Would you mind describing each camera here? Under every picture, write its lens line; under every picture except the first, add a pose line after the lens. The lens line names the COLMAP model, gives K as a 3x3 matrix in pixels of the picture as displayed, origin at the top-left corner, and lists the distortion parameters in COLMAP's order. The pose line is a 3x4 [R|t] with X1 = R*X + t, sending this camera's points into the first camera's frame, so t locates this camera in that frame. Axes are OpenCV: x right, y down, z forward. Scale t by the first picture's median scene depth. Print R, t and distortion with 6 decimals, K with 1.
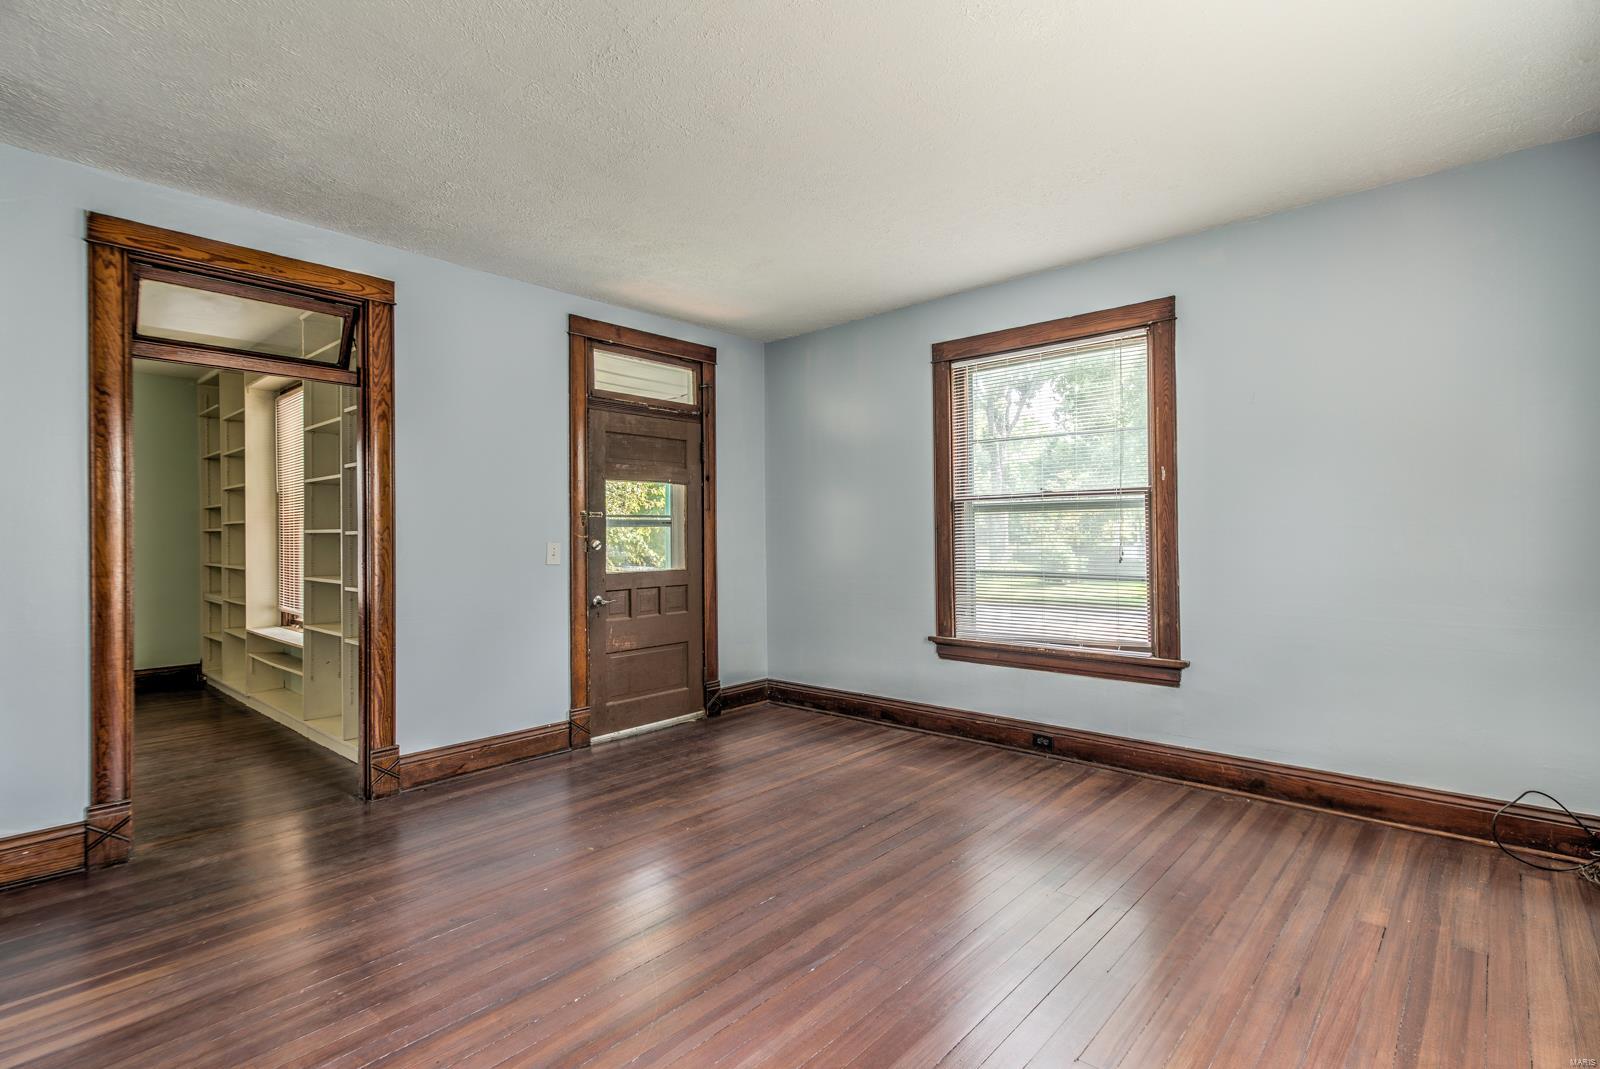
lens RADIAL K [[755.0, 0, 809.3], [0, 755.0, 529.7], [0, 0, 1]] dist [0.003657, 0.000316]
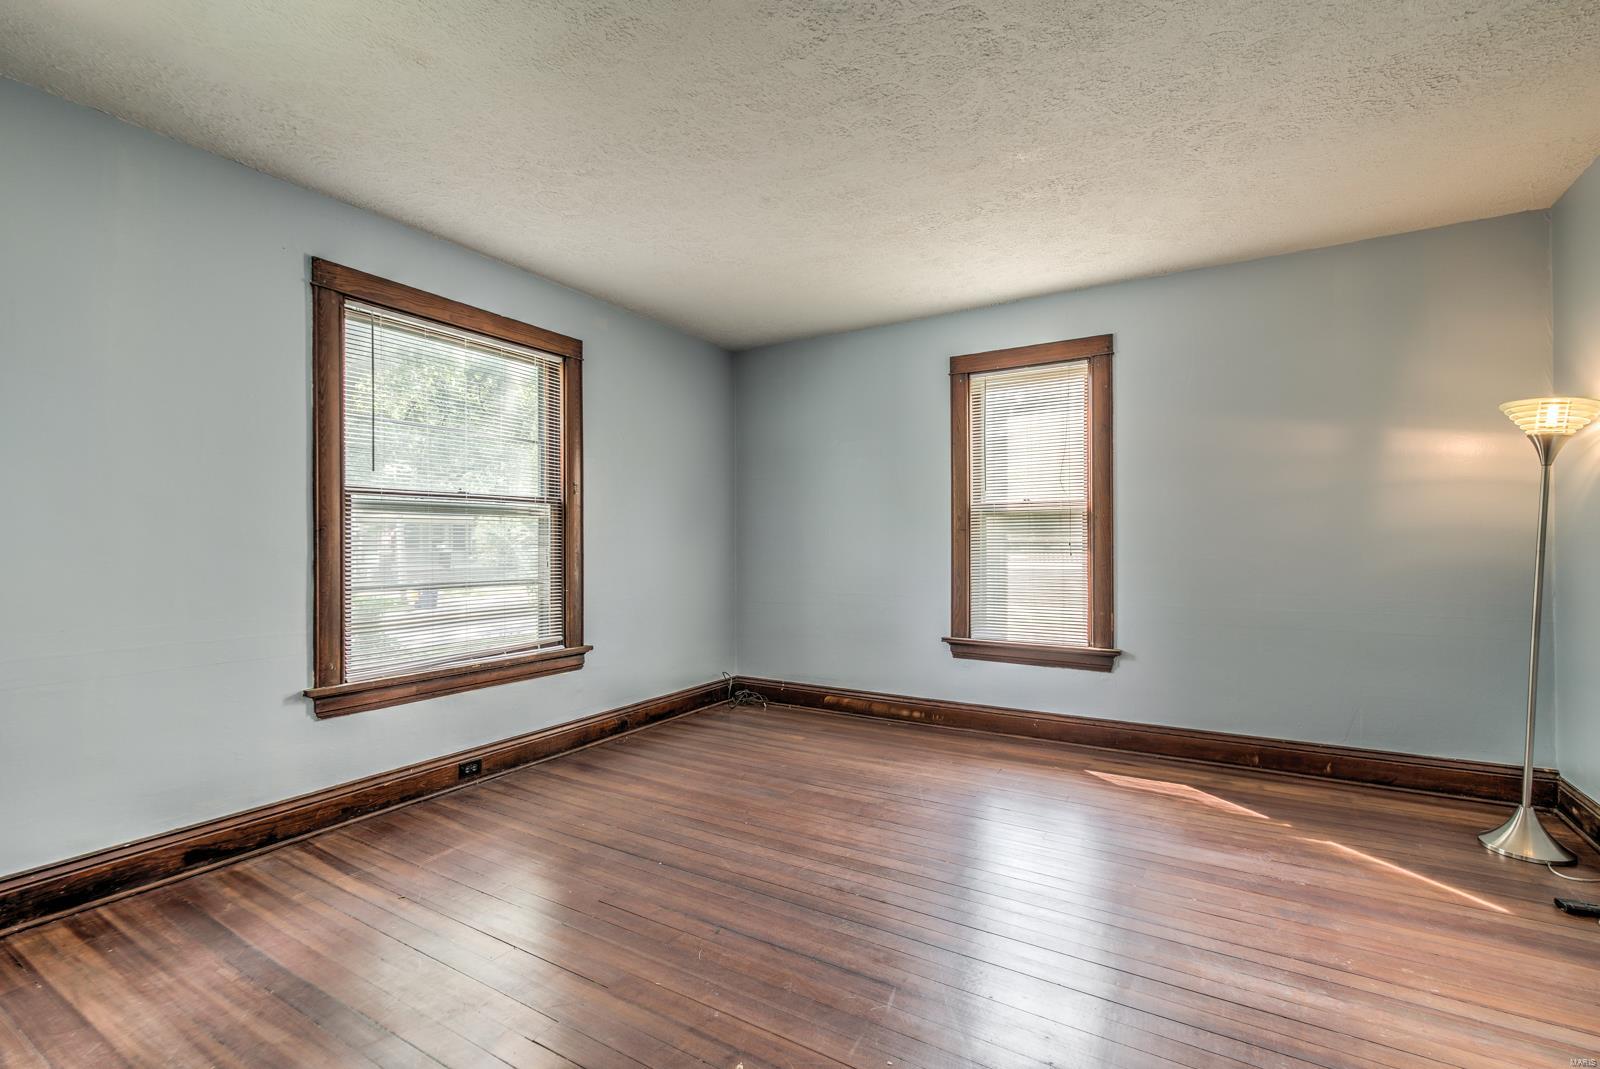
lens RADIAL K [[719.9, 0, 808.4], [0, 719.9, 544.7], [0, 0, 1]] dist [0.007749, 0.000118]
pose [[-0.191786, 0.005734, 0.981420, -0.638392], [0.000240, 0.999983, -0.005796, 0.017789], [-0.981437, -0.000876, -0.191784, 0.794881]]
